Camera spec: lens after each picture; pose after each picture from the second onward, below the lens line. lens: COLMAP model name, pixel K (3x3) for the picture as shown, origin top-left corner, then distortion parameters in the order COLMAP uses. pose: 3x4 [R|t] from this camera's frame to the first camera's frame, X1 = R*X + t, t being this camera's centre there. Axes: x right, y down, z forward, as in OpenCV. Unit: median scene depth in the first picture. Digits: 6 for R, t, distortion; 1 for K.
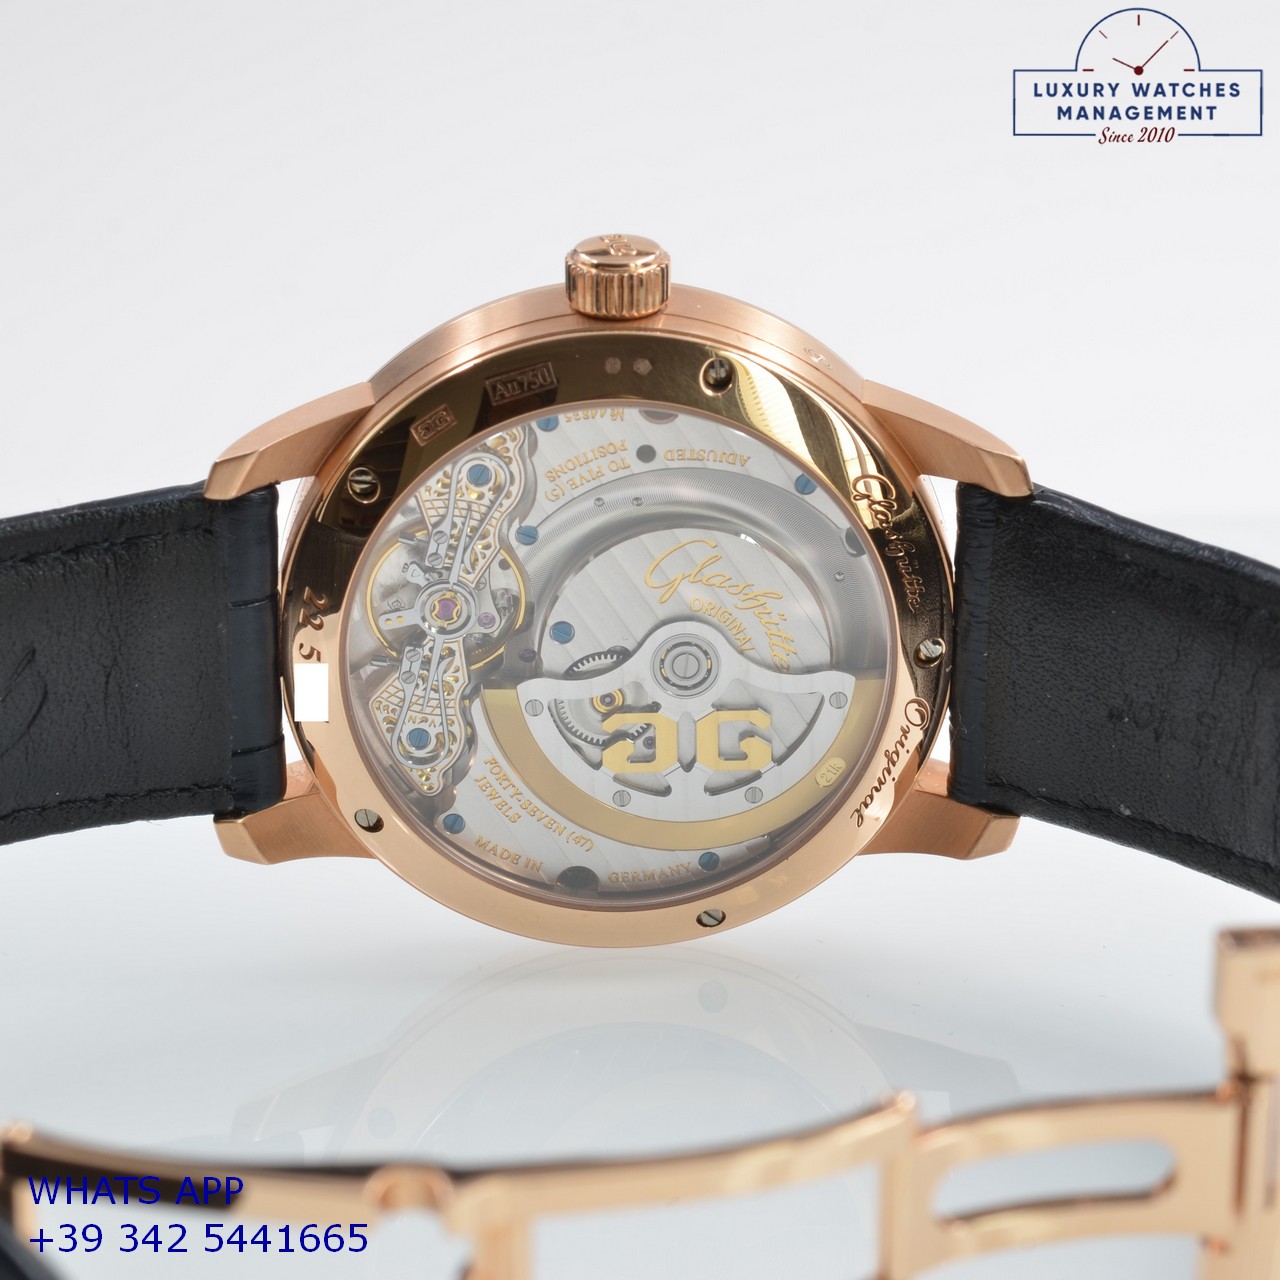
lens RADIAL K [[5146.4, 0, 627.5], [0, 5146.4, 634.6], [0, 0, 1]] dist [-0.088169, 0.000000]
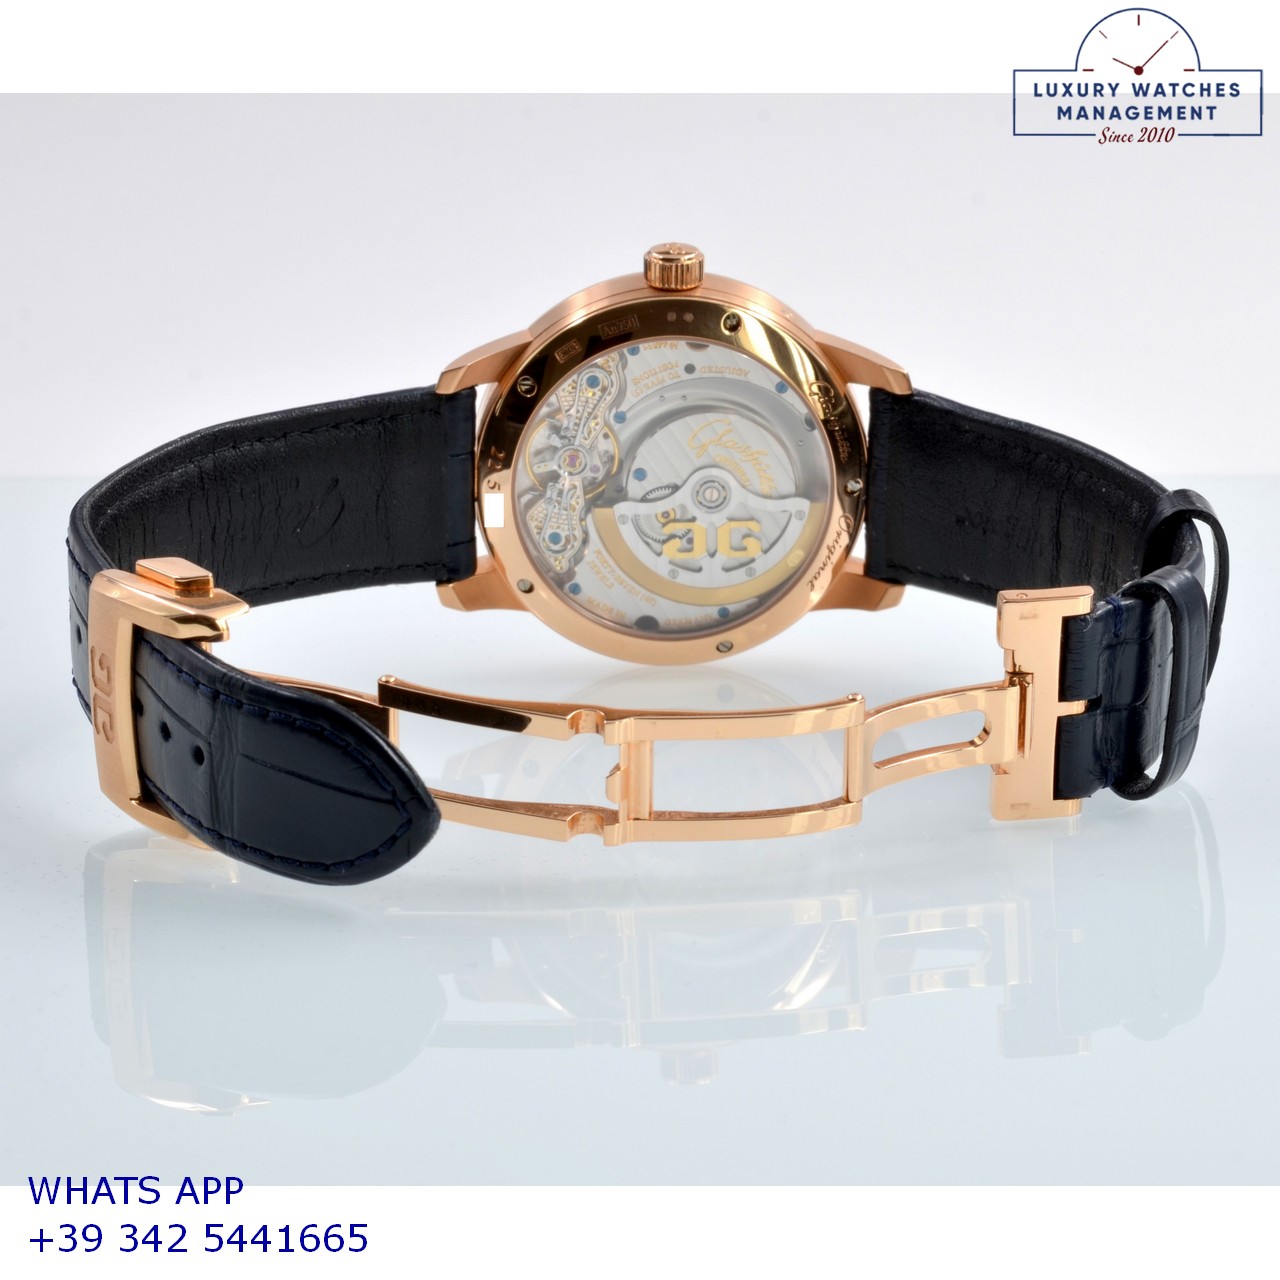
lens RADIAL K [[5146.4, 0, 648.1], [0, 5146.4, 646.9], [0, 0, 1]] dist [-0.088169, 0.000000]
pose [[0.999696, 0.001472, 0.024595, -0.052338], [-0.000746, 0.999564, -0.029521, 0.108276], [-0.024628, 0.029493, 0.999262, -0.719460]]
